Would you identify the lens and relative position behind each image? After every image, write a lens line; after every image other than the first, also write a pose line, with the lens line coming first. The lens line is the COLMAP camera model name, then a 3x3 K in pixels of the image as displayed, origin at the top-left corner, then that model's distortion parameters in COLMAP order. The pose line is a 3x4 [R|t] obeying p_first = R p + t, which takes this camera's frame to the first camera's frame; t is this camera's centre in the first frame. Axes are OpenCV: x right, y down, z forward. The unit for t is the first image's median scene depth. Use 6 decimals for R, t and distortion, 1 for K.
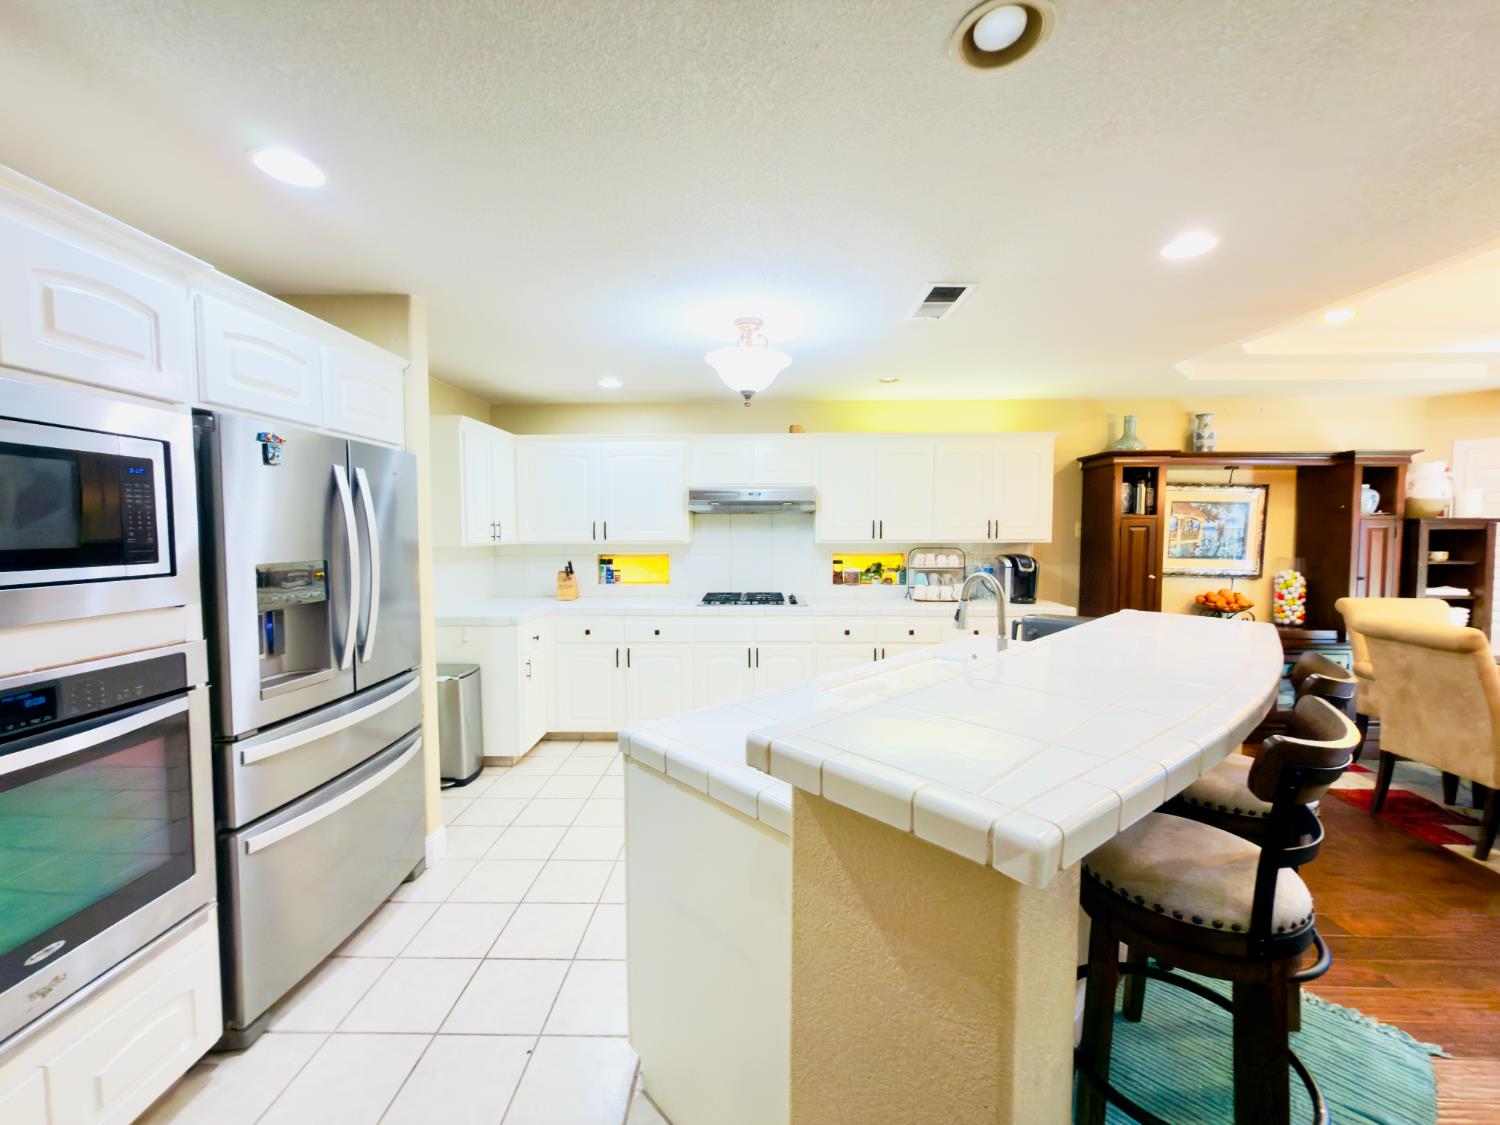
lens RADIAL K [[601.7, 0, 766.0], [0, 601.7, 561.6], [0, 0, 1]] dist [0.000846, 0.000087]
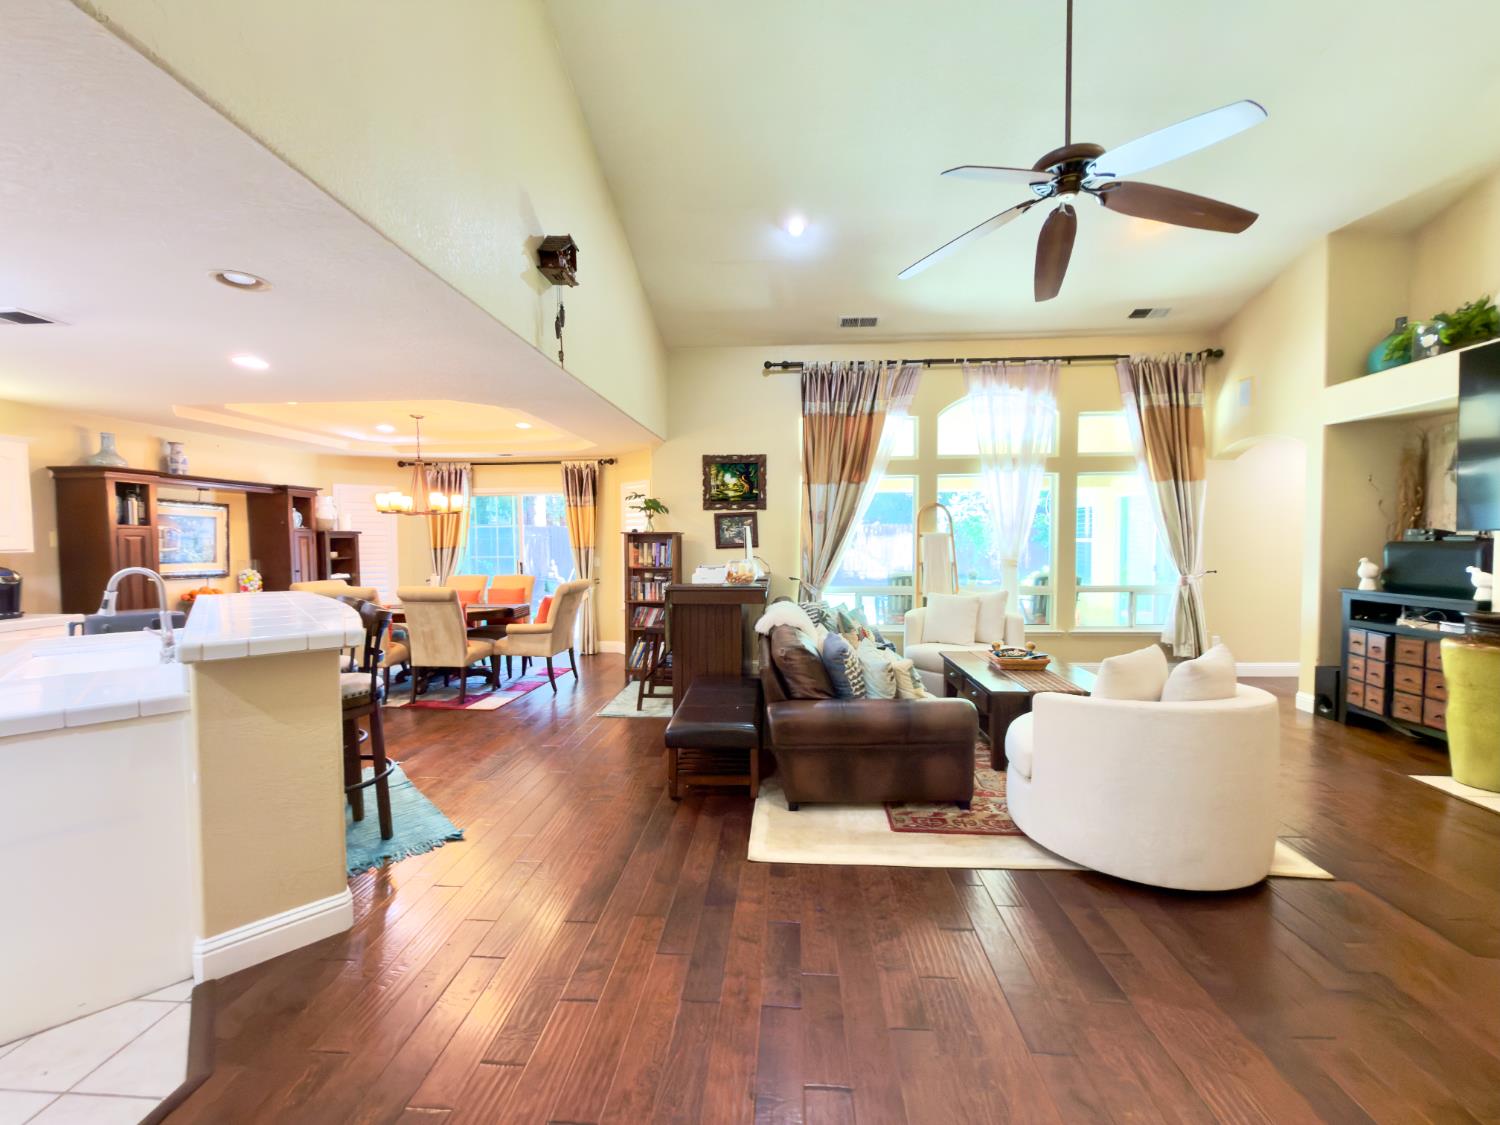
lens RADIAL K [[608.9, 0, 746.0], [0, 608.9, 561.7], [0, 0, 1]] dist [-0.000996, -0.000279]
pose [[0.062554, -0.039886, 0.997244, -0.429765], [0.061377, 0.997464, 0.036045, 0.018184], [-0.996153, 0.058953, 0.064843, -0.202535]]
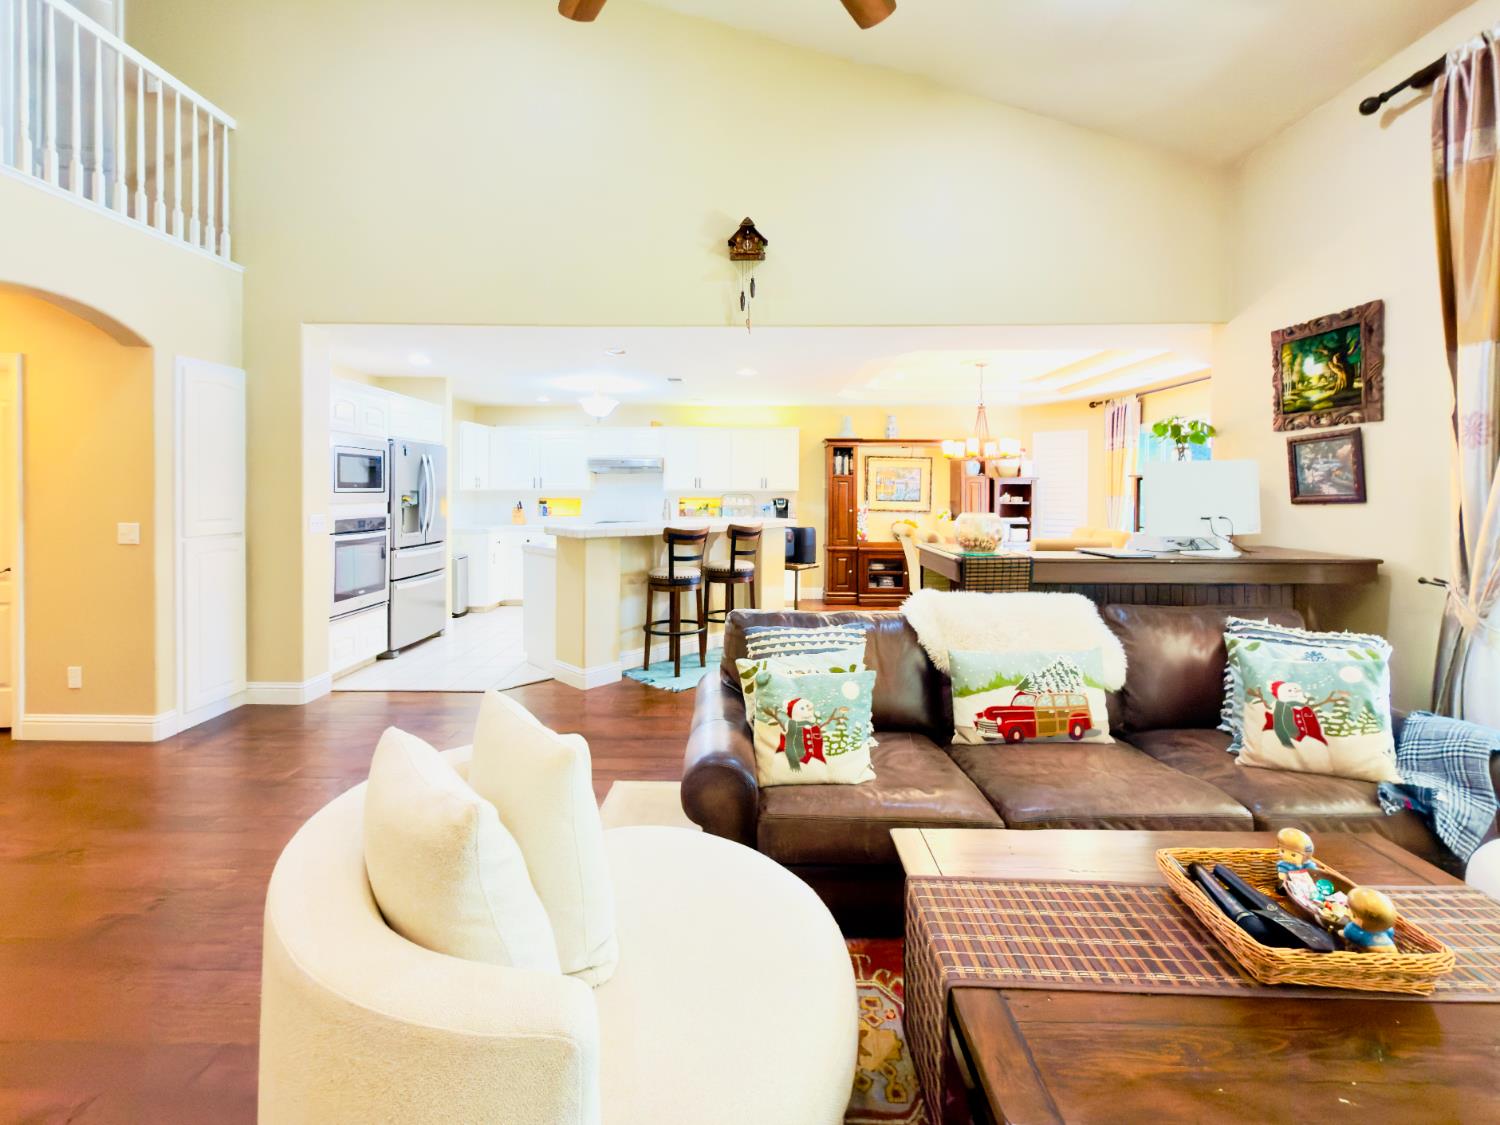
lens RADIAL K [[678.6, 0, 744.5], [0, 678.6, 492.6], [0, 0, 1]] dist [-0.000230, -0.000194]
pose [[0.999520, 0.004791, -0.030606, 0.380460], [-0.006275, 0.998800, -0.048562, 0.067769], [0.030337, 0.048731, 0.998351, -0.925887]]
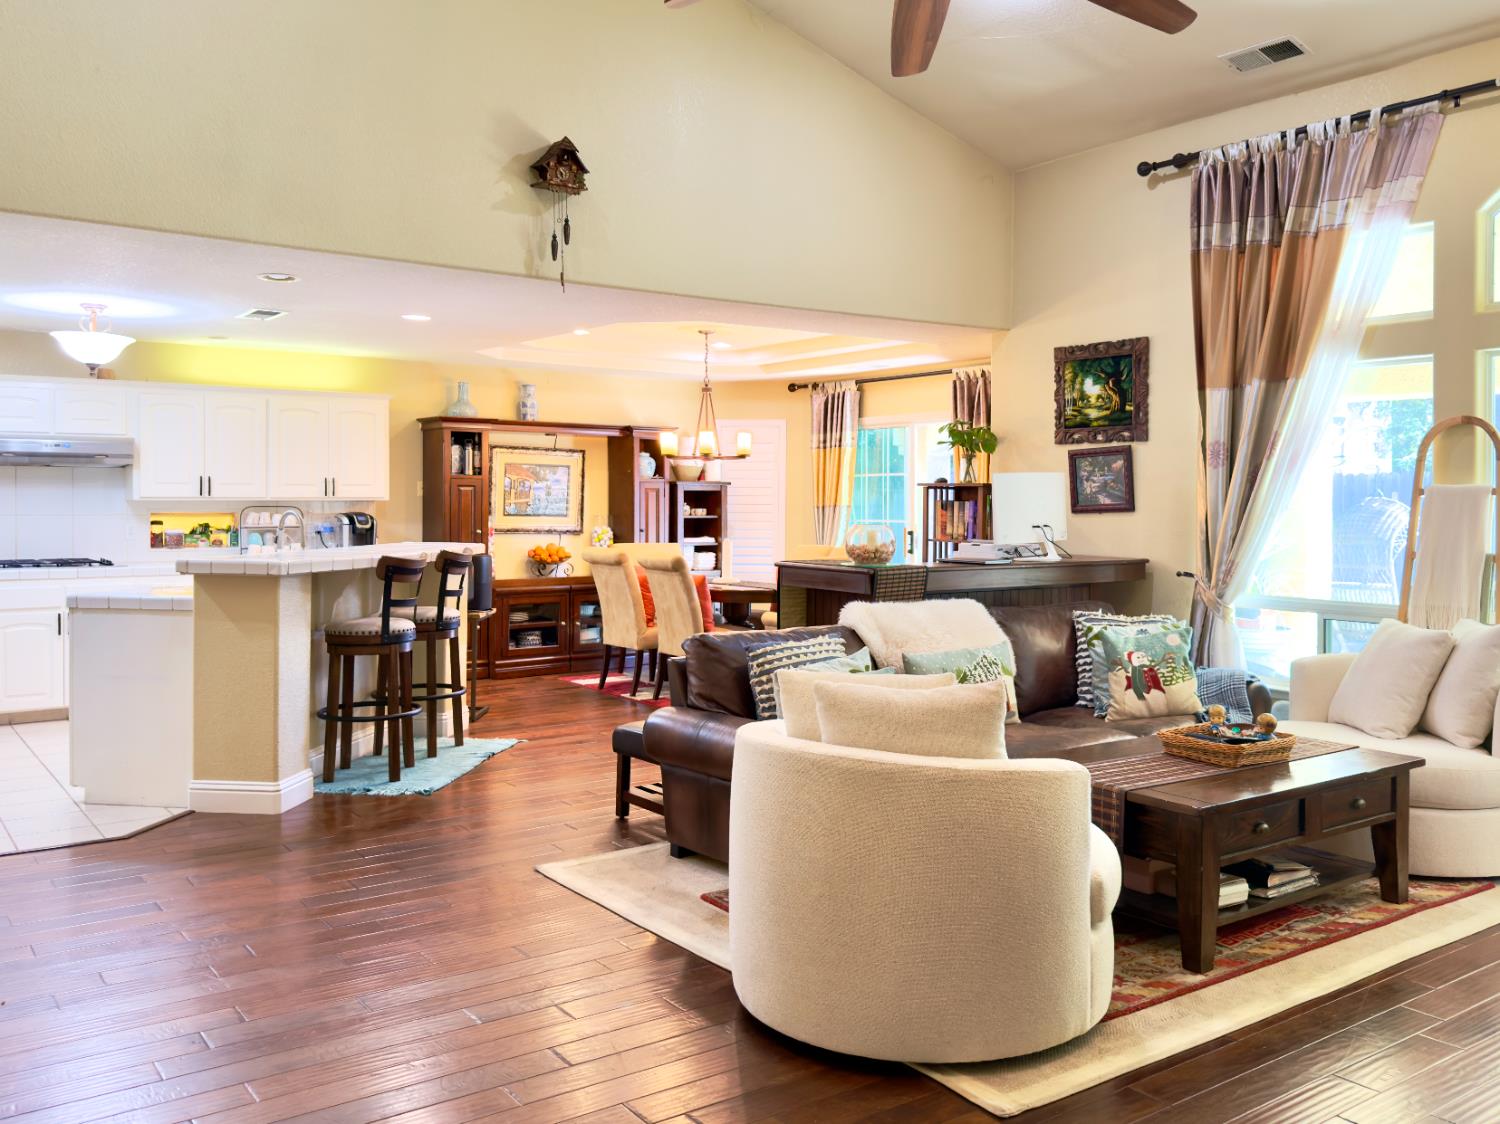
lens RADIAL K [[1326.0, 0, 808.8], [0, 1326.0, 516.0], [0, 0, 1]] dist [0.201867, -0.508048]
pose [[0.805806, -0.003396, 0.592170, -0.314875], [0.026955, 0.999157, -0.030950, 0.086404], [-0.591566, 0.040902, 0.805218, -1.291634]]
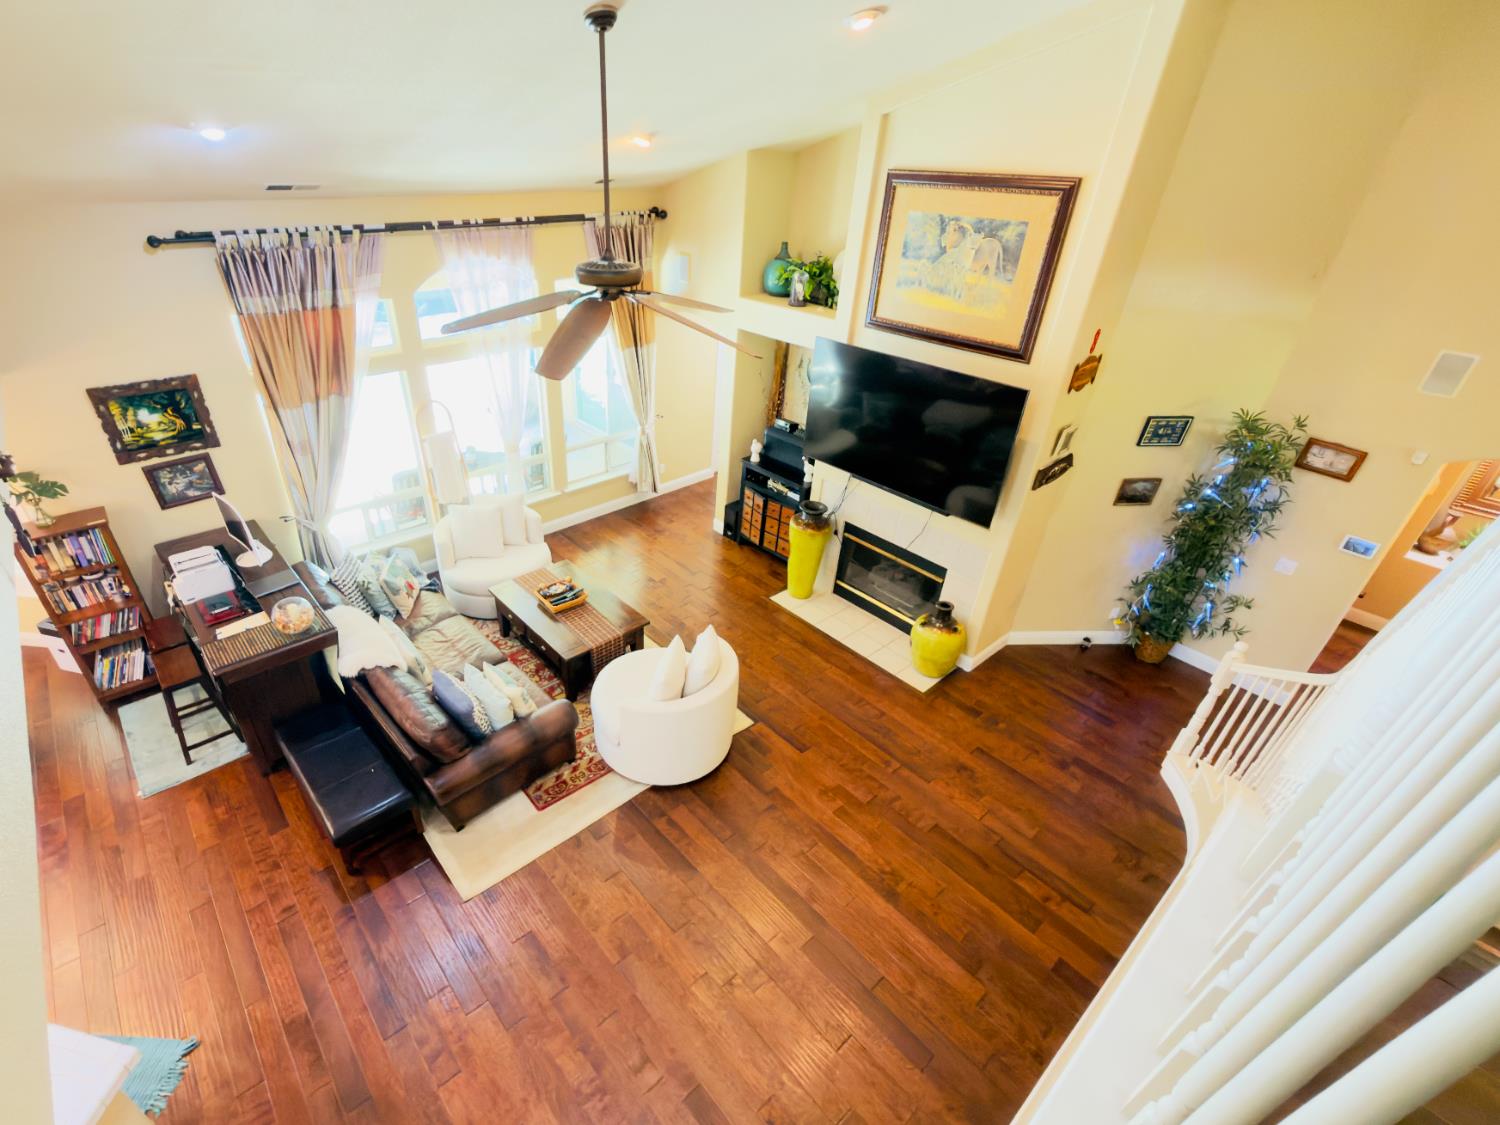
lens RADIAL K [[692.2, 0, 697.0], [0, 692.2, 607.4], [0, 0, 1]] dist [0.003126, 0.000101]
pose [[-0.654341, -0.444100, 0.612056, -0.440465], [0.003487, 0.807604, 0.589714, -0.566365], [-0.756192, 0.388008, -0.526900, -0.036911]]
